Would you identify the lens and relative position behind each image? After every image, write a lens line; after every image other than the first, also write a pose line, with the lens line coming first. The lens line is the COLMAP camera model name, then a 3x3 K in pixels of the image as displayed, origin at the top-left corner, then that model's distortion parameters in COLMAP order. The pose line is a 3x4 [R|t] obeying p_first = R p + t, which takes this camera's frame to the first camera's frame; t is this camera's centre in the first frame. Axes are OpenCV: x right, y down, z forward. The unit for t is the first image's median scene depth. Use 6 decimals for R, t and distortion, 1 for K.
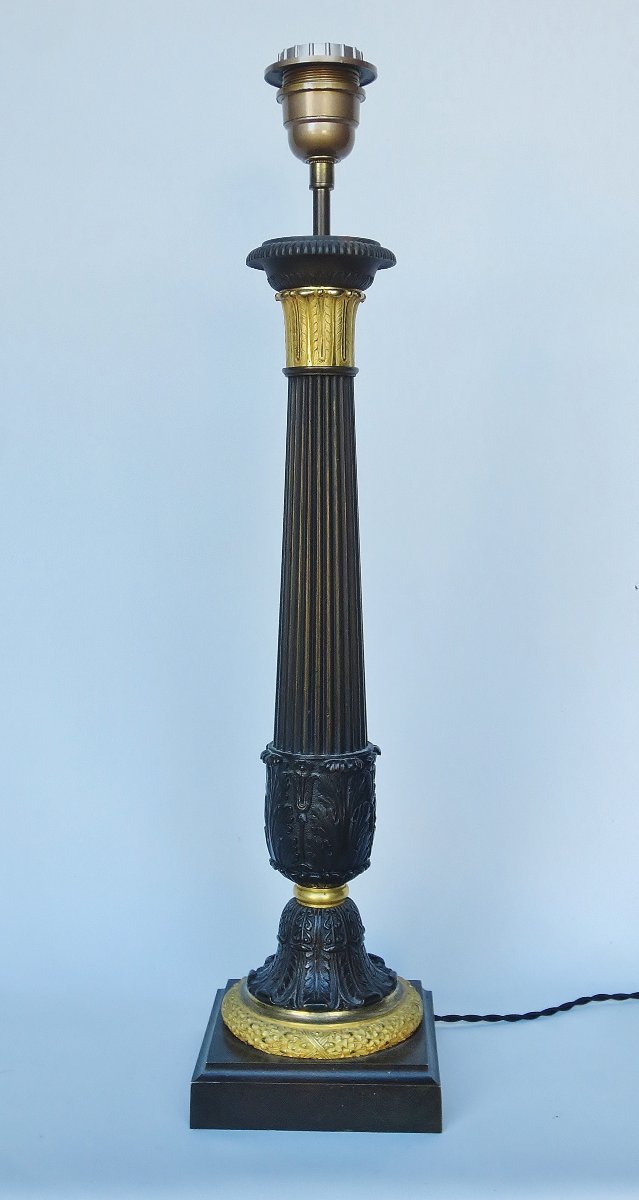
lens RADIAL K [[1421.4, 0, 315.7], [0, 1421.4, 604.7], [0, 0, 1]] dist [-0.058937, 0.000000]
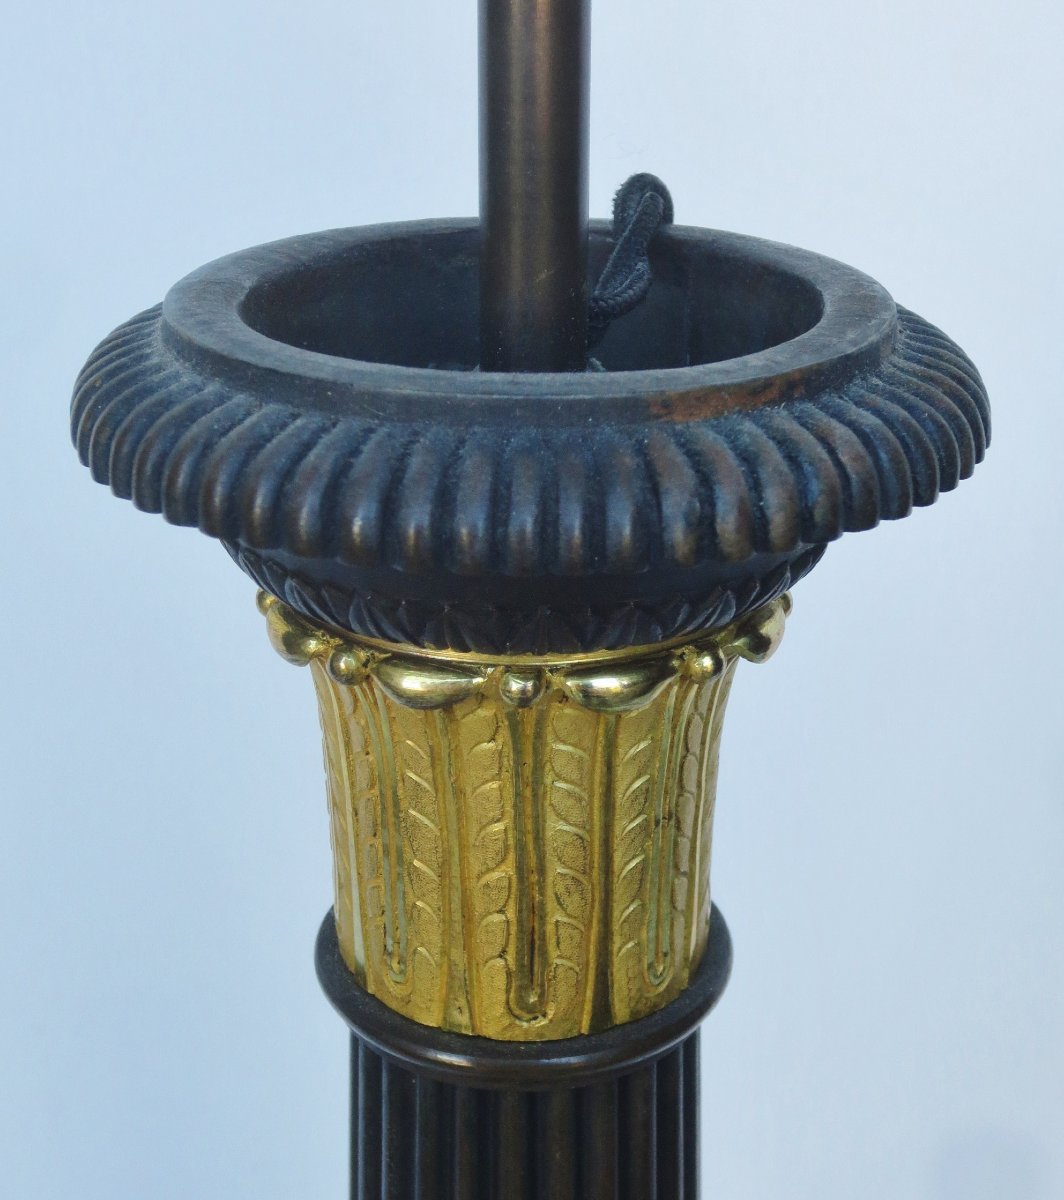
lens RADIAL K [[1836.0, 0, 524.7], [0, 1836.0, 599.7], [0, 0, 1]] dist [0.009562, 0.000000]
pose [[0.999964, 0.006077, -0.005952, 0.004560], [-0.003738, 0.942465, 0.334283, -0.289333], [0.007641, -0.334249, 0.942454, 0.787593]]
